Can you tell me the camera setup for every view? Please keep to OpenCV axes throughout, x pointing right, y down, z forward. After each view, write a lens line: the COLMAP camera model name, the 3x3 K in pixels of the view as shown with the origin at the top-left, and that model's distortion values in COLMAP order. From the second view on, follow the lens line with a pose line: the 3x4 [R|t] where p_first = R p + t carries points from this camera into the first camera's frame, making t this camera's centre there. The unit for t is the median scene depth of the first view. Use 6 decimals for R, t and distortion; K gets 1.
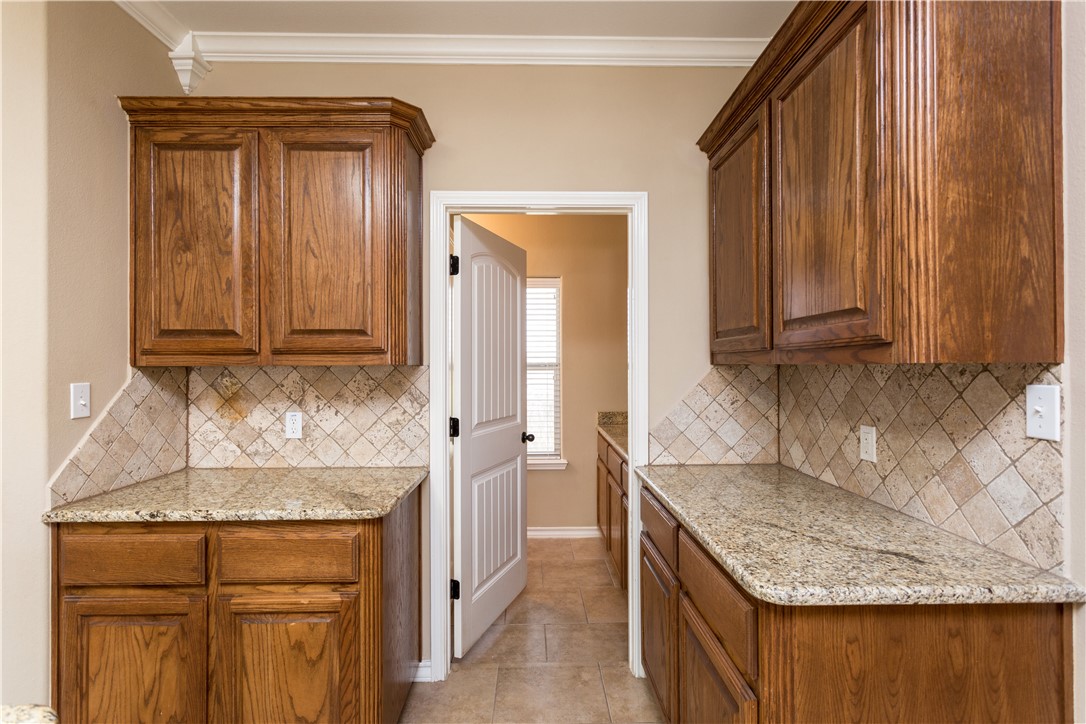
lens RADIAL K [[504.8, 0, 529.6], [0, 504.8, 360.4], [0, 0, 1]] dist [0.001243, 0.000080]
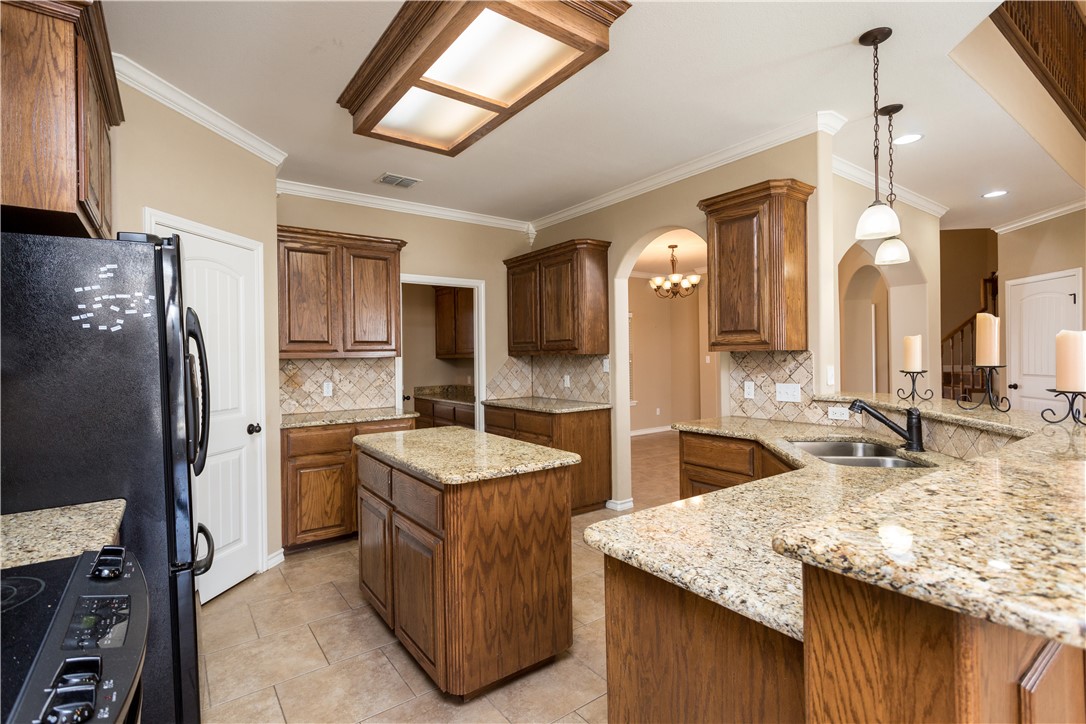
lens RADIAL K [[516.3, 0, 543.0], [0, 516.3, 362.0], [0, 0, 1]] dist [0.002941, 0.000403]
pose [[0.803494, -0.014730, 0.595131, -1.146530], [0.008738, 0.999878, 0.012951, 0.007359], [-0.595249, -0.005206, 0.803524, -1.249880]]
